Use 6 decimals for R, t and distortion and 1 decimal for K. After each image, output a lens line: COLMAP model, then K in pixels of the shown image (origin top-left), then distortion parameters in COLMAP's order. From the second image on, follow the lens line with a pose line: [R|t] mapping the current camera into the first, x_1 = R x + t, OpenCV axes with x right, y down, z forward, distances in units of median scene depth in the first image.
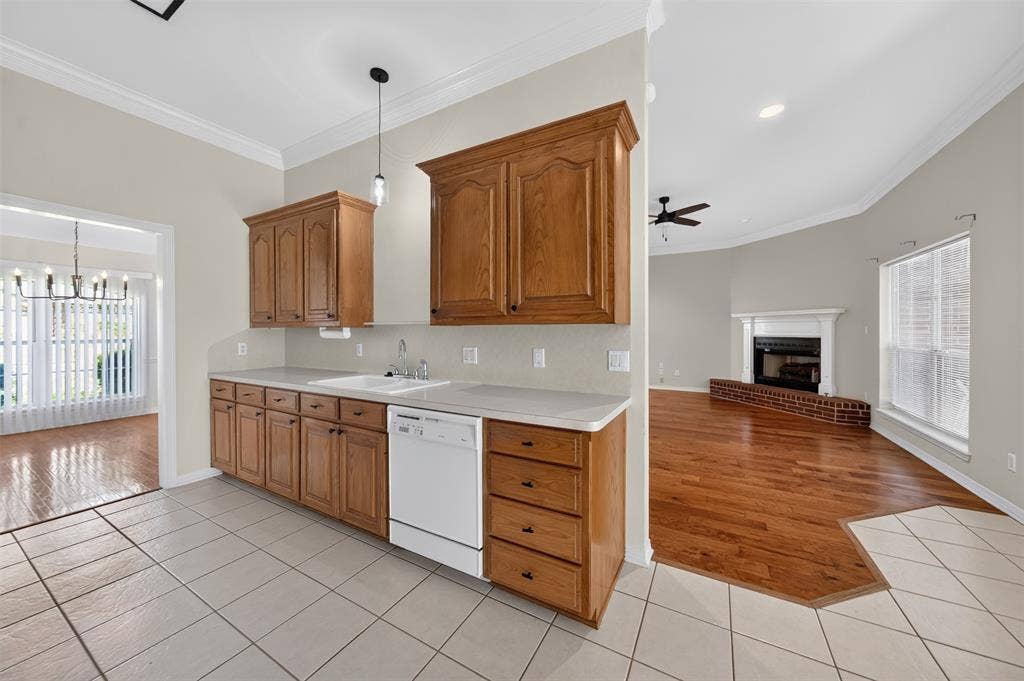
lens RADIAL K [[356.0, 0, 512.0], [0, 356.0, 340.5], [0, 0, 1]] dist [-0.000984, 0.005206]
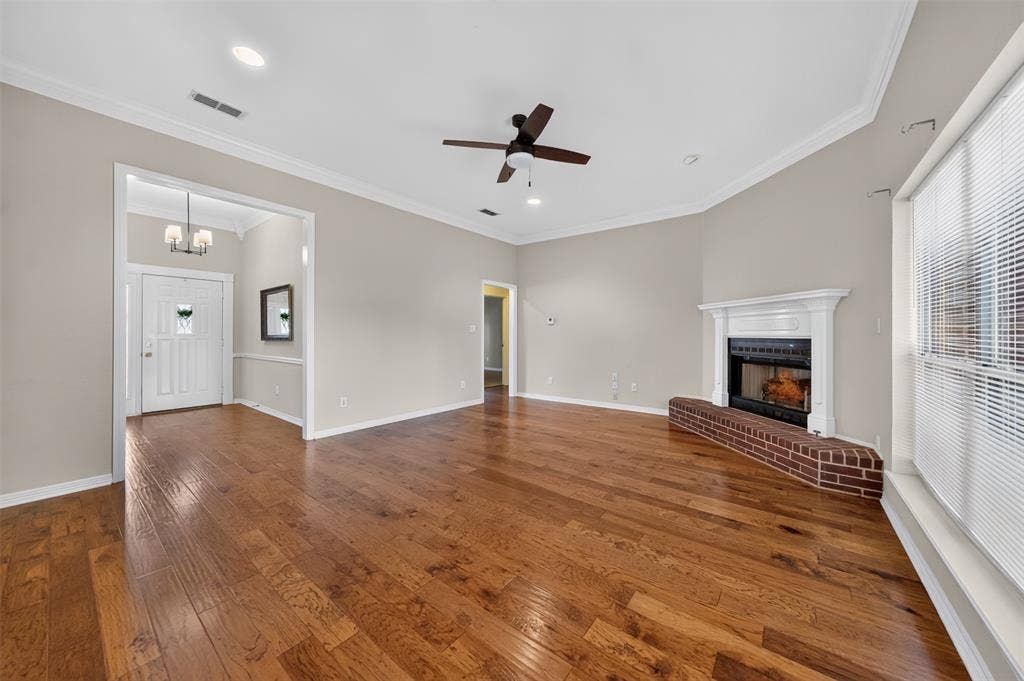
lens RADIAL K [[356.0, 0, 512.0], [0, 356.0, 340.5], [0, 0, 1]] dist [-0.000984, 0.005206]
pose [[0.989803, 0.006594, -0.142288, 0.456035], [-0.008875, 0.999842, -0.015402, 0.010206], [0.142164, 0.016508, 0.989705, 0.331868]]
